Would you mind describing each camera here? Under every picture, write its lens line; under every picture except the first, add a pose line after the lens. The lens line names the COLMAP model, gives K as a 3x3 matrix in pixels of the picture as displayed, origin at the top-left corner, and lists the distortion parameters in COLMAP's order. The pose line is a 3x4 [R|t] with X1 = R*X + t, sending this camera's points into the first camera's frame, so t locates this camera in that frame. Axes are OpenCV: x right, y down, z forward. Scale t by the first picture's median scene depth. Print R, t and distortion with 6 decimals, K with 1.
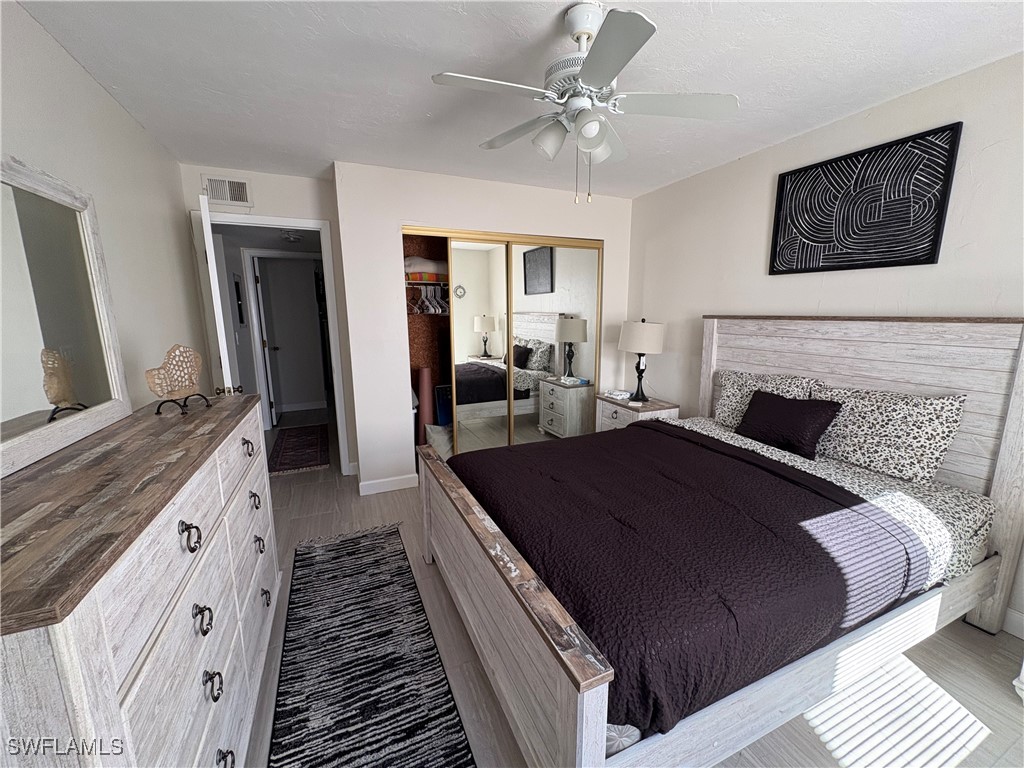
lens RADIAL K [[409.9, 0, 510.7], [0, 409.9, 385.2], [0, 0, 1]] dist [-0.009277, 0.000075]
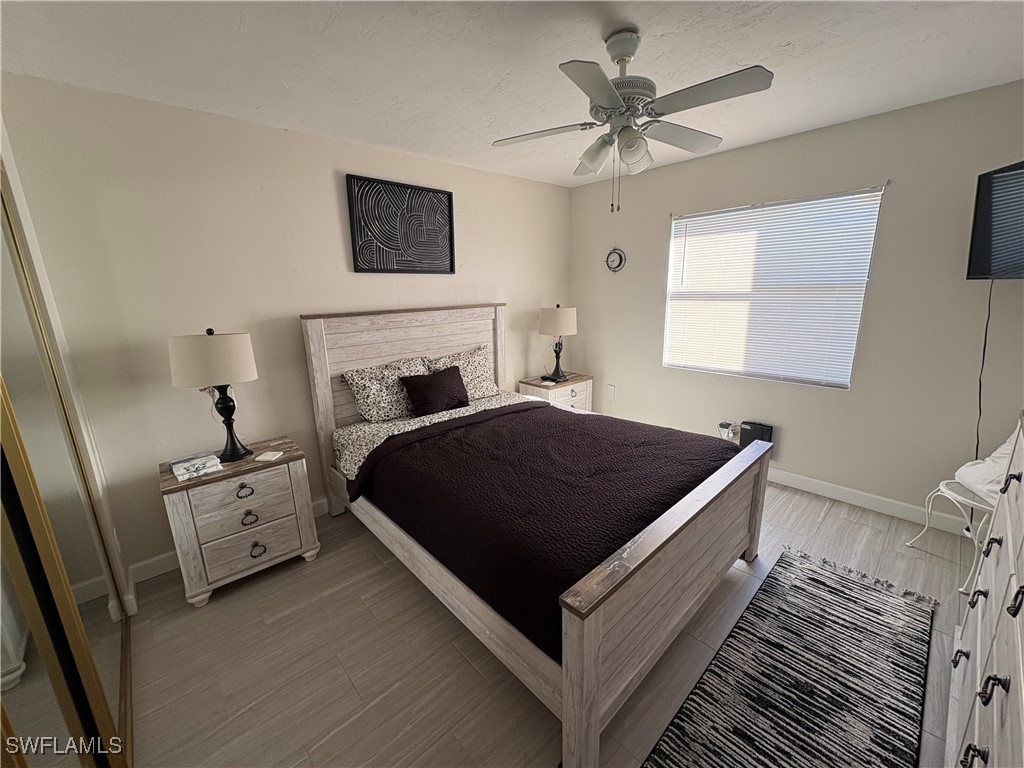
lens RADIAL K [[409.9, 0, 511.6], [0, 409.9, 383.7], [0, 0, 1]] dist [-0.009277, 0.000075]
pose [[-0.327929, -0.199229, 0.923456, -0.613719], [0.196701, 0.941686, 0.273013, -0.251832], [-0.923997, 0.271173, -0.269618, 1.191836]]
